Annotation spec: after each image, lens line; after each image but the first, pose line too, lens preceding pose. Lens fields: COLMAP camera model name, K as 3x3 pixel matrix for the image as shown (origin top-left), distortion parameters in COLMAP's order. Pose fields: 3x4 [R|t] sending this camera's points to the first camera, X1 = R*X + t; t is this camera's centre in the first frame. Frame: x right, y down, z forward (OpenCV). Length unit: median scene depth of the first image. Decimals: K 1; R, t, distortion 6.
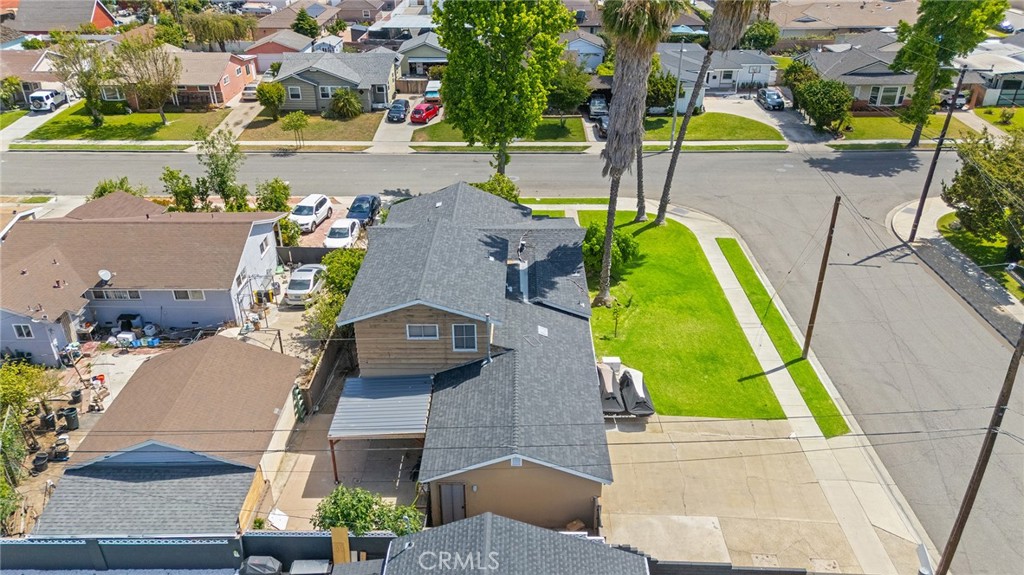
lens RADIAL K [[750.9, 0, 518.9], [0, 750.9, 285.7], [0, 0, 1]] dist [0.039086, -0.010340]
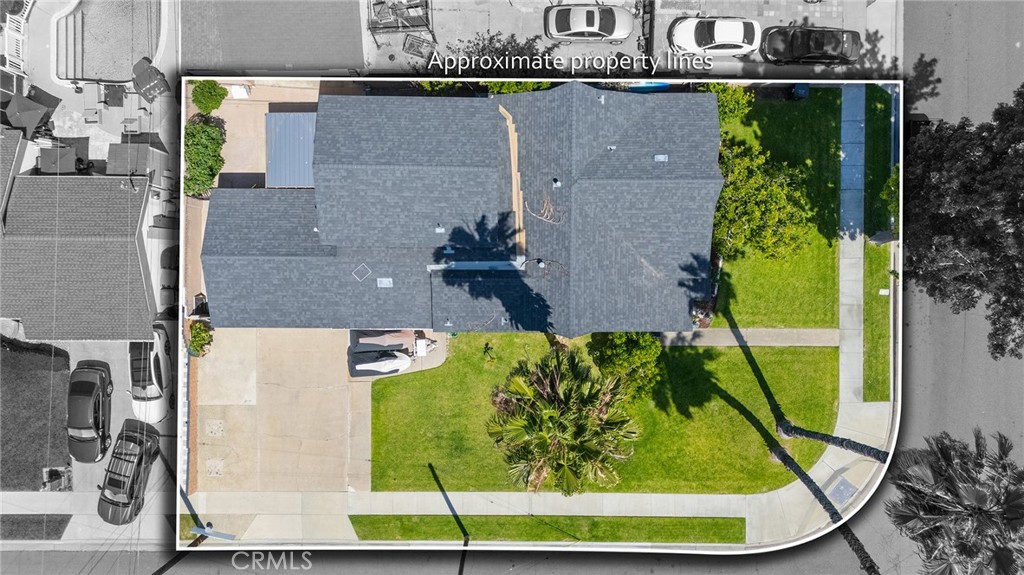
lens RADIAL K [[750.9, 0, 518.9], [0, 750.9, 285.7], [0, 0, 1]] dist [0.039086, -0.010340]
pose [[-0.001956, 0.999996, -0.002256, 0.031038], [-0.463412, 0.001093, 0.886142, -0.788274], [0.886141, 0.002779, 0.463408, 0.536068]]
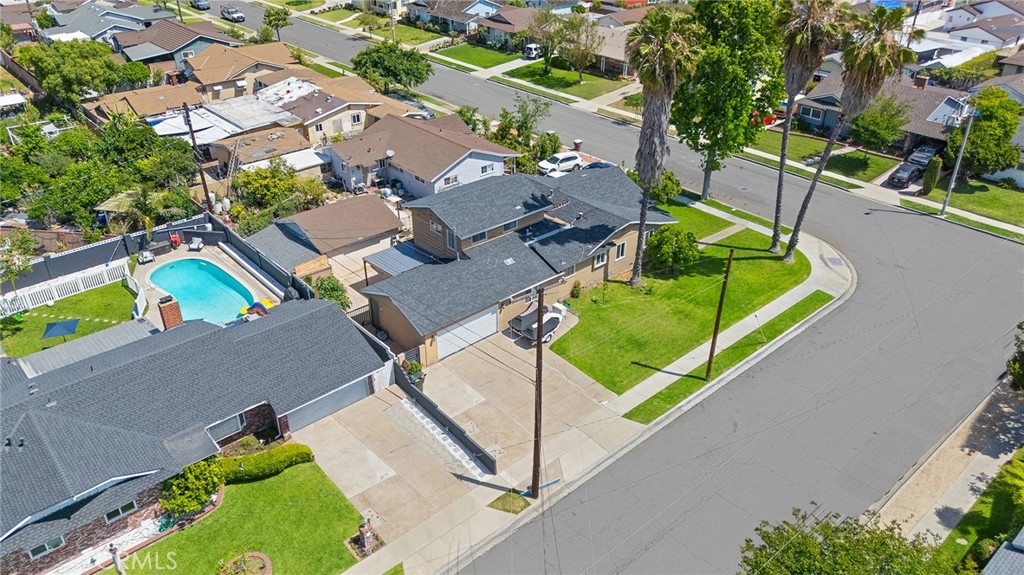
lens RADIAL K [[750.9, 0, 518.9], [0, 750.9, 285.7], [0, 0, 1]] dist [0.039086, -0.010340]
pose [[0.669962, 0.376434, -0.639881, 0.798916], [-0.355530, 0.919335, 0.168590, -0.119642], [0.651728, 0.114548, 0.749753, -0.064184]]
